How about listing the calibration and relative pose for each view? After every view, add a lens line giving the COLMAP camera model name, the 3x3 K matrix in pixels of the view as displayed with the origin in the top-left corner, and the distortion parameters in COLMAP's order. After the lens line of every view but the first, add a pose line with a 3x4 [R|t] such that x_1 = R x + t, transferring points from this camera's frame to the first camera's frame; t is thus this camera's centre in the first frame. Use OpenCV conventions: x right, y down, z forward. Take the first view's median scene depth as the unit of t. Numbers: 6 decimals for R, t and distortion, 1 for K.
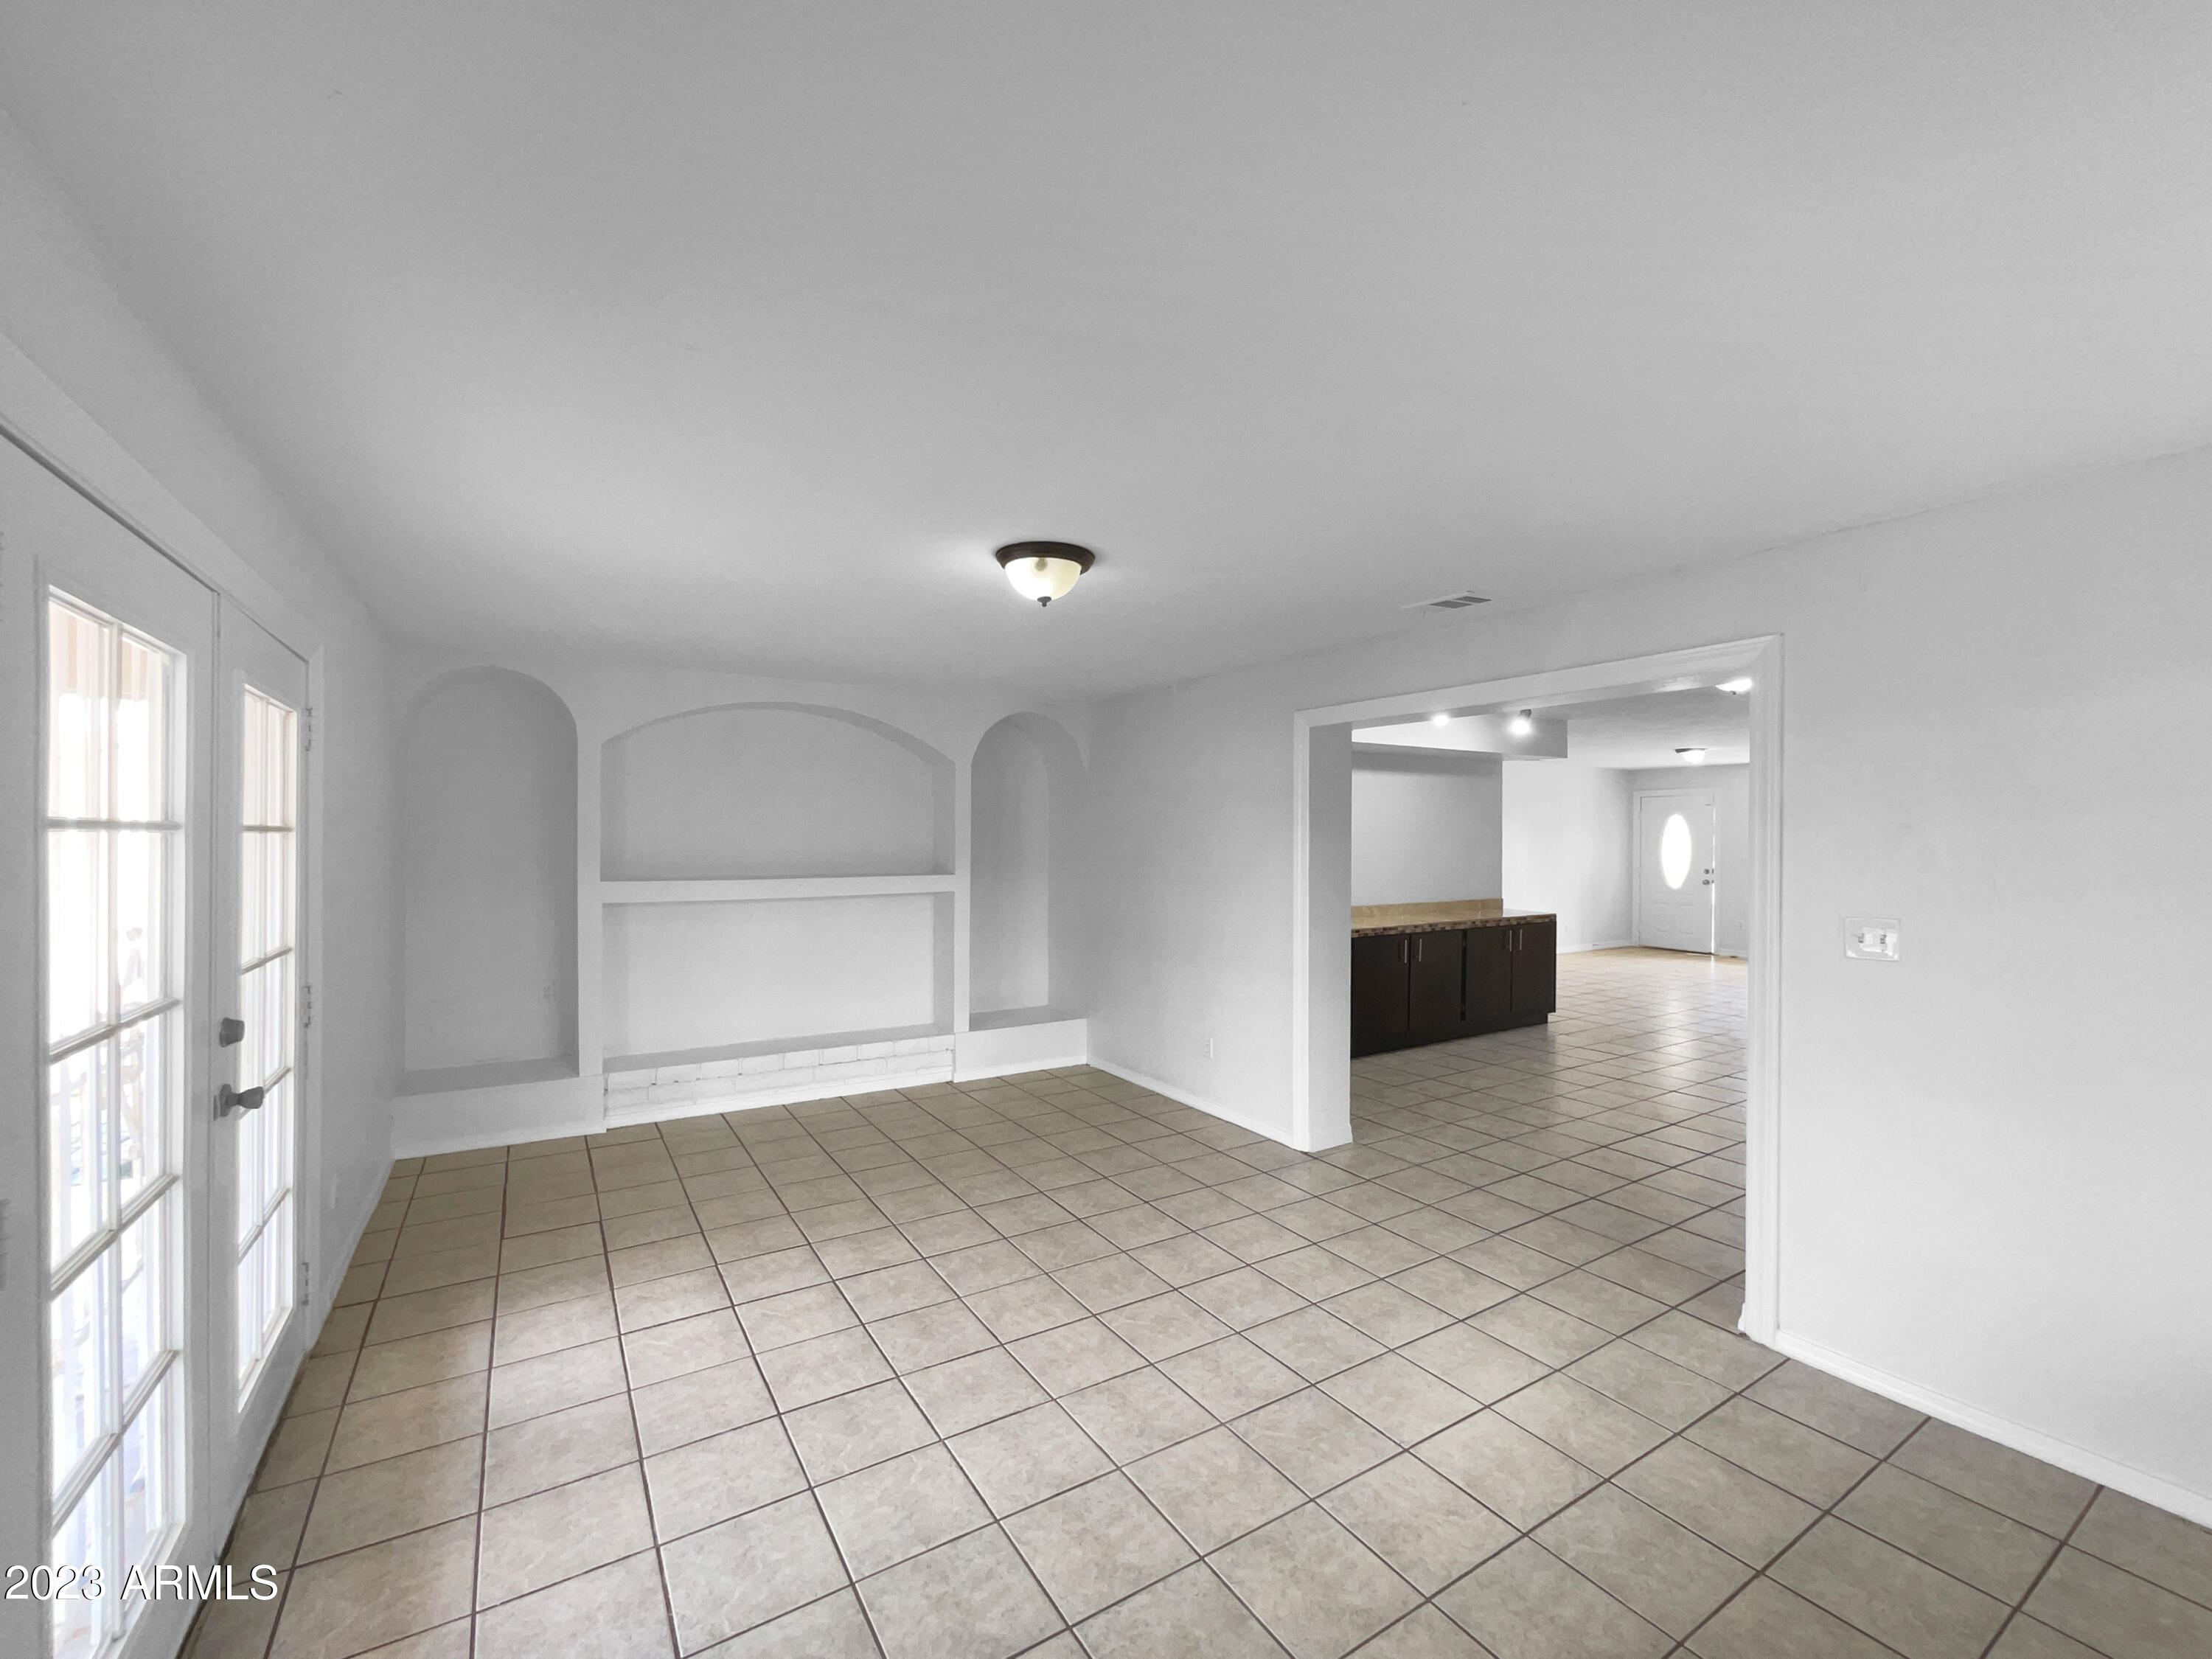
lens RADIAL K [[903.0, 0, 1106.1], [0, 903.0, 828.0], [0, 0, 1]] dist [0.001867, -0.001767]
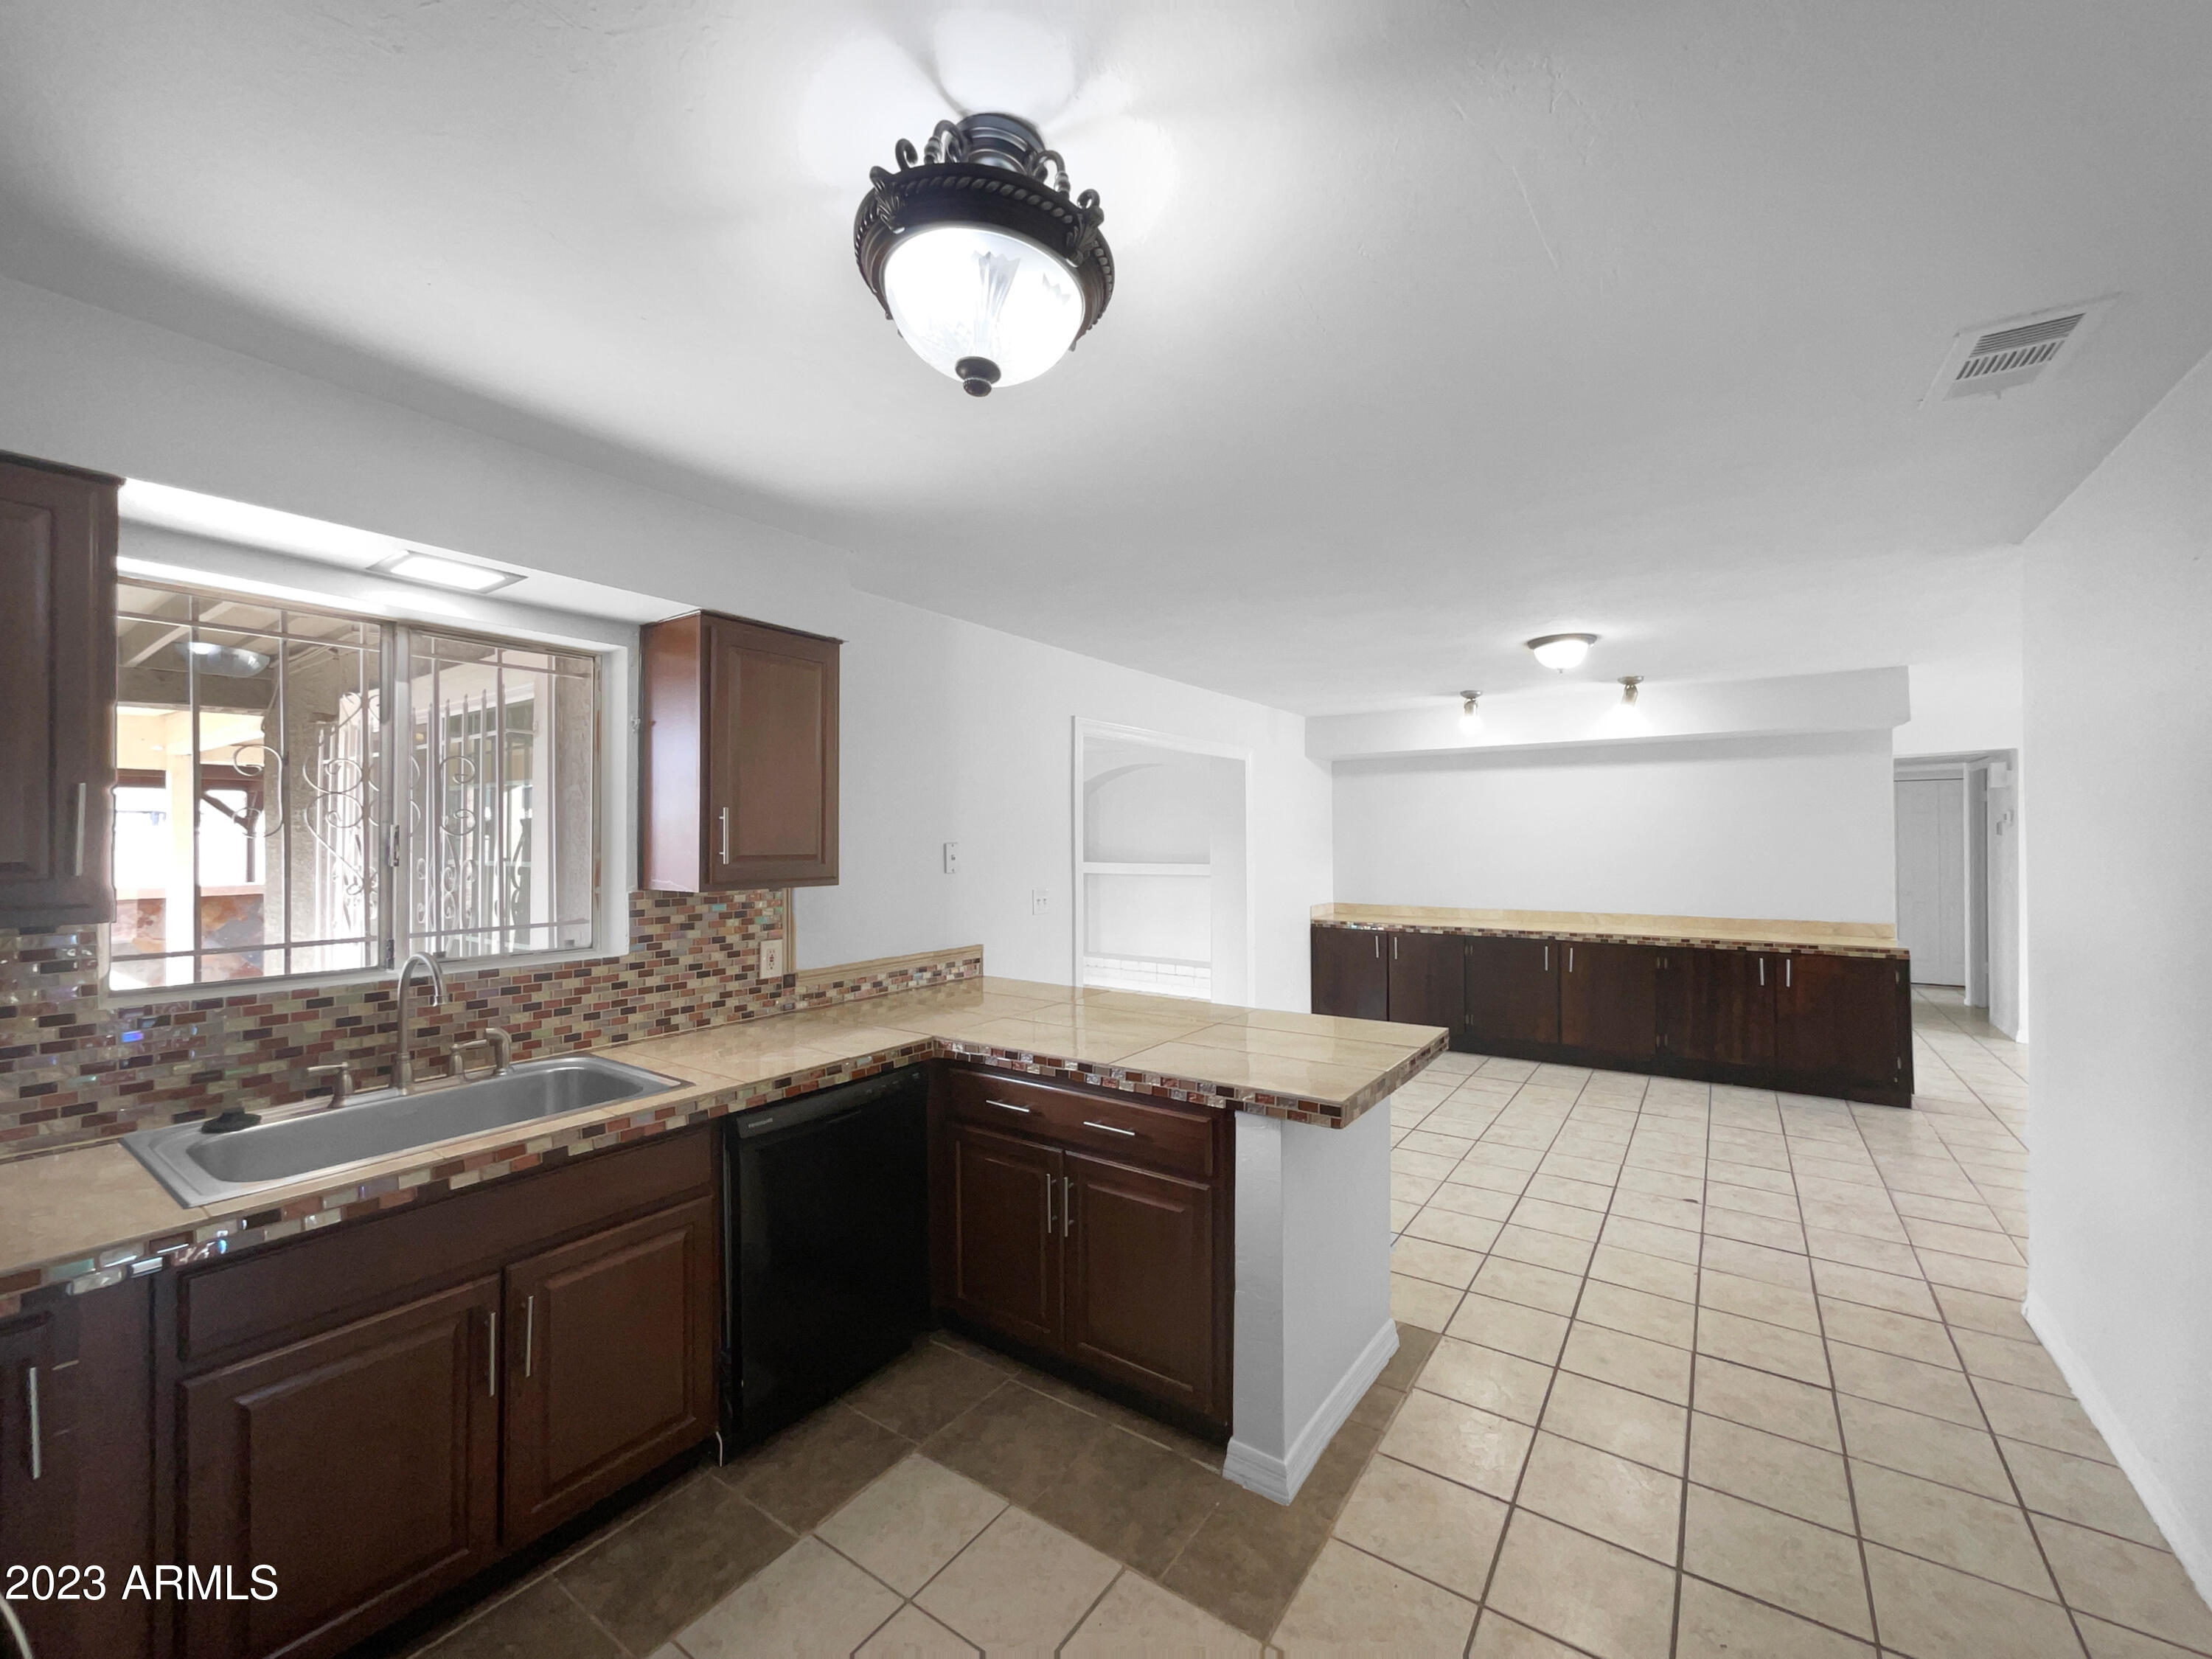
lens RADIAL K [[903.0, 0, 1099.6], [0, 903.0, 832.4], [0, 0, 1]] dist [0.001867, -0.001767]
pose [[0.391361, -0.011098, -0.920170, 1.462513], [0.010757, 0.999914, -0.007485, 0.008465], [0.920174, -0.006969, 0.391447, 0.279618]]
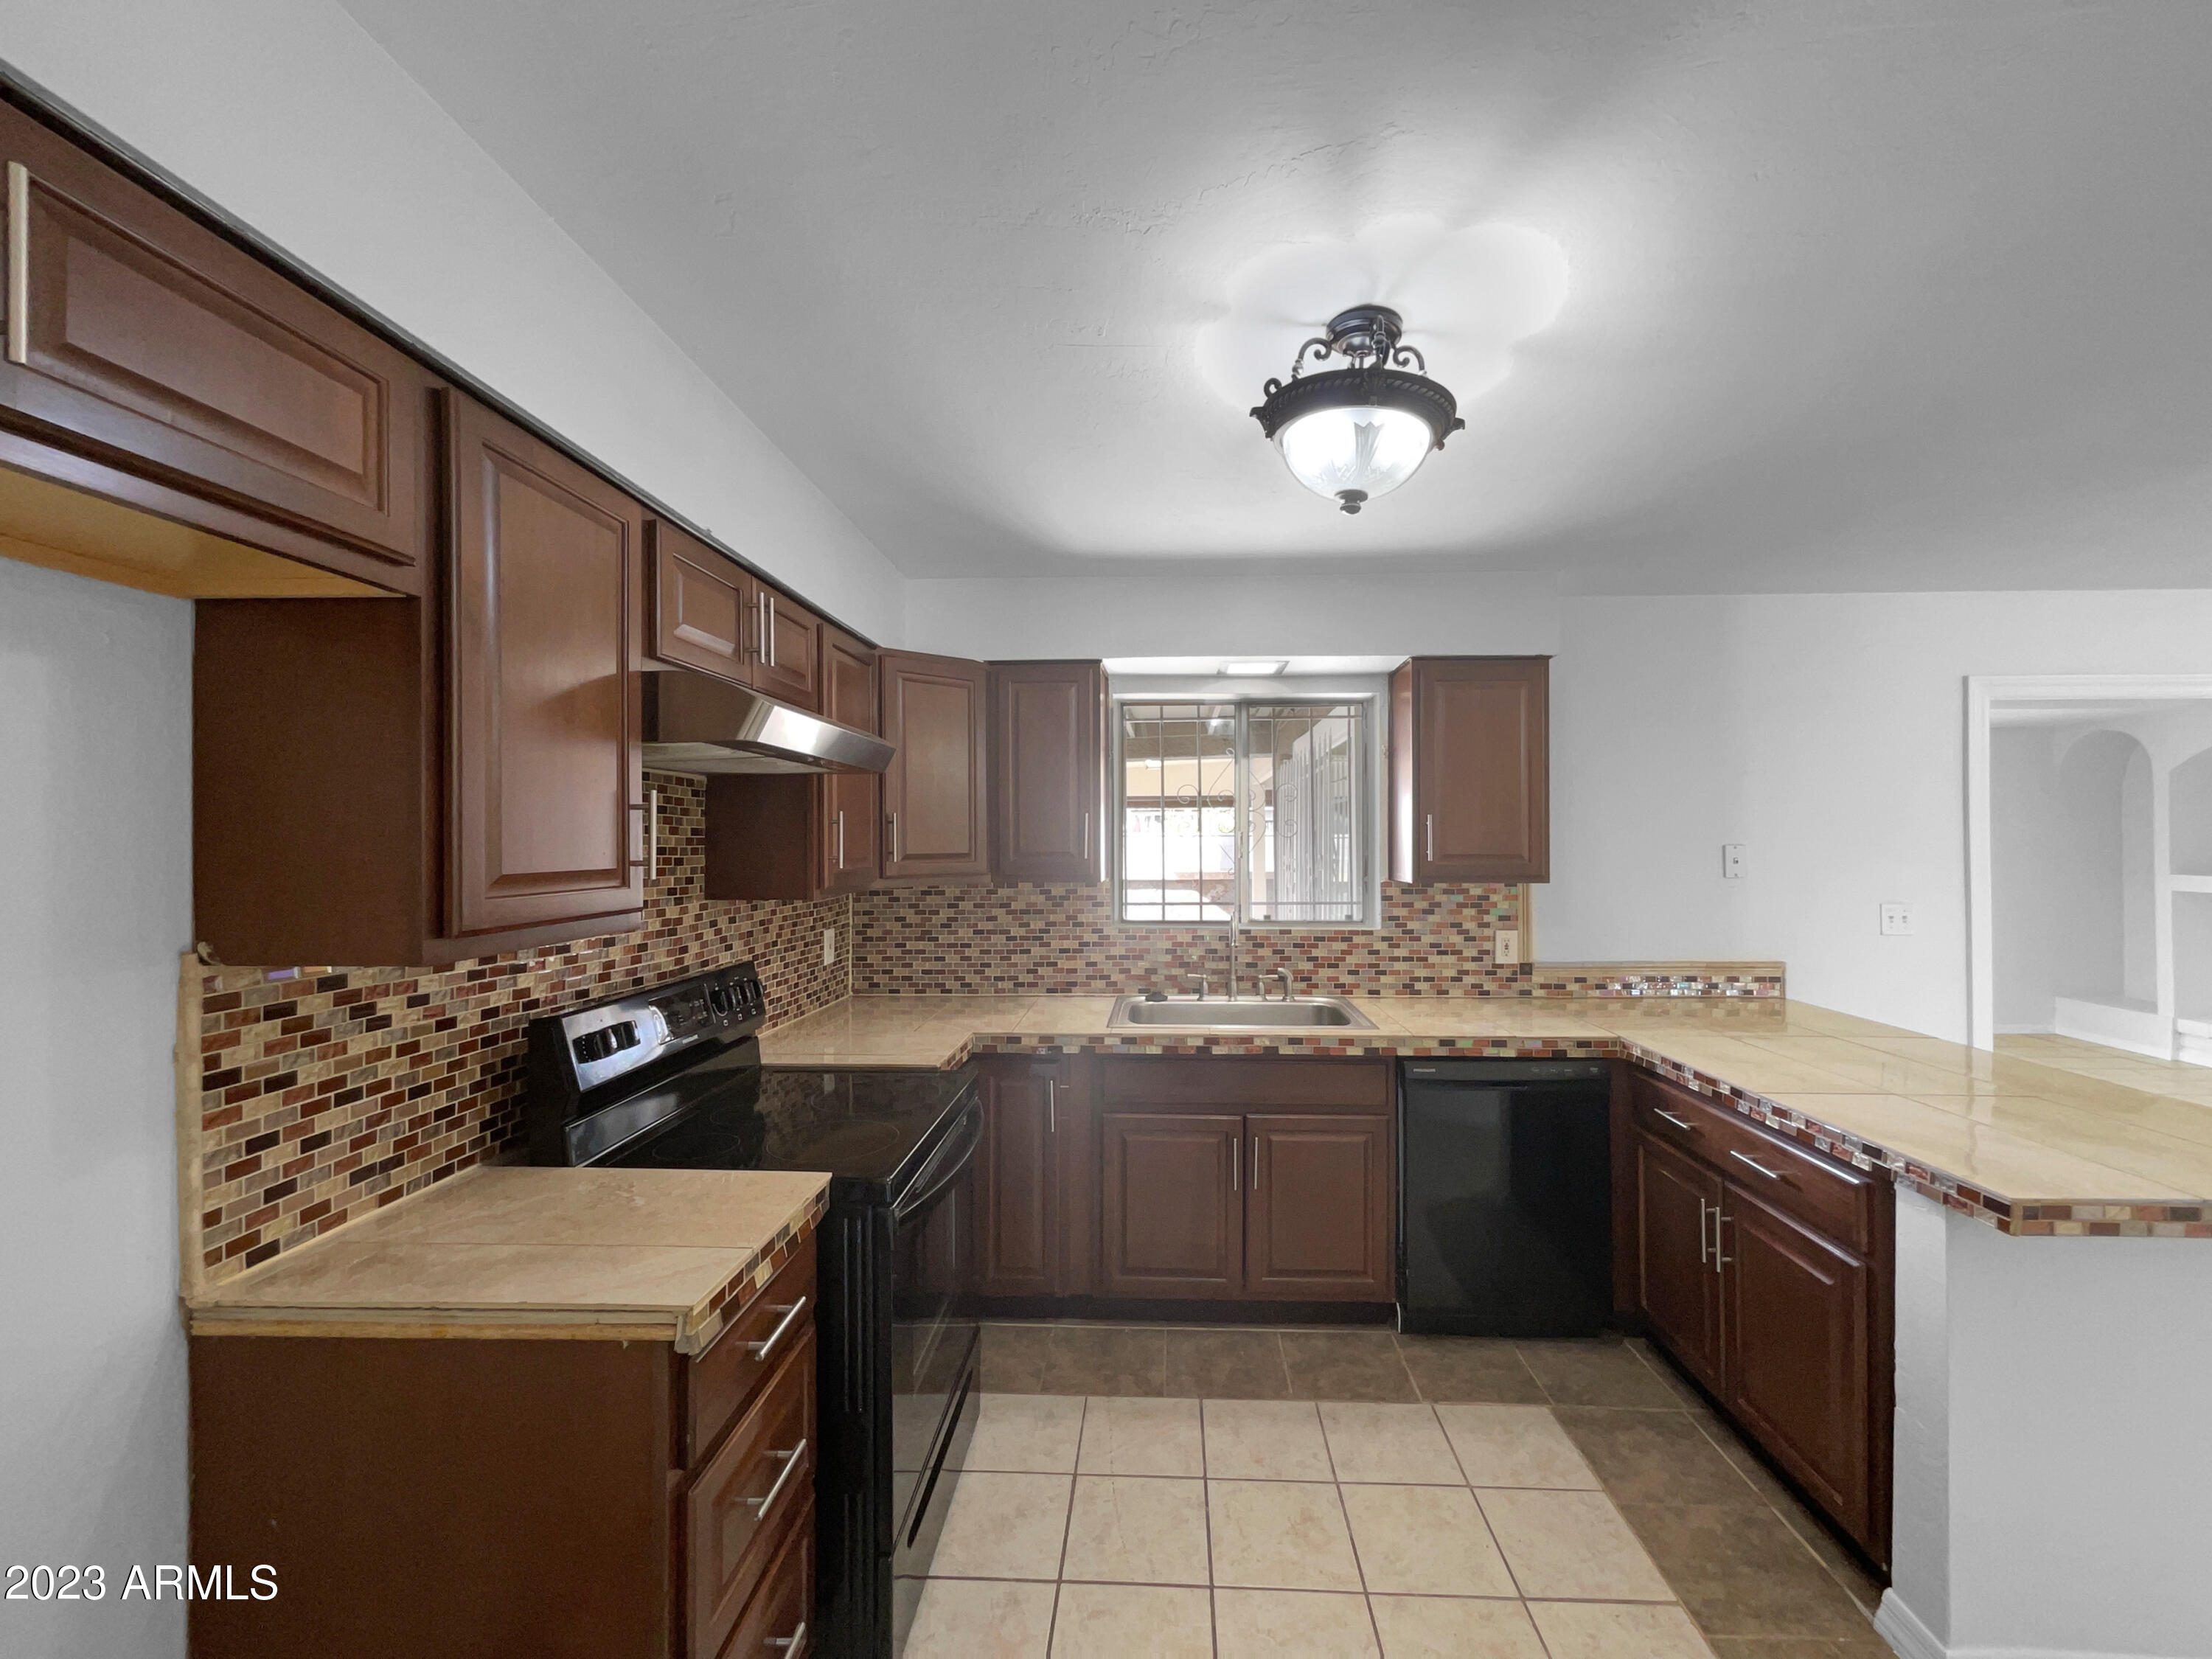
lens RADIAL K [[903.0, 0, 1098.6], [0, 903.0, 833.4], [0, 0, 1]] dist [0.001867, -0.001767]
pose [[-0.597371, -0.010199, -0.801900, 1.586786], [0.006271, 0.999829, -0.017388, 0.011762], [0.801940, -0.015415, -0.597205, 0.561100]]
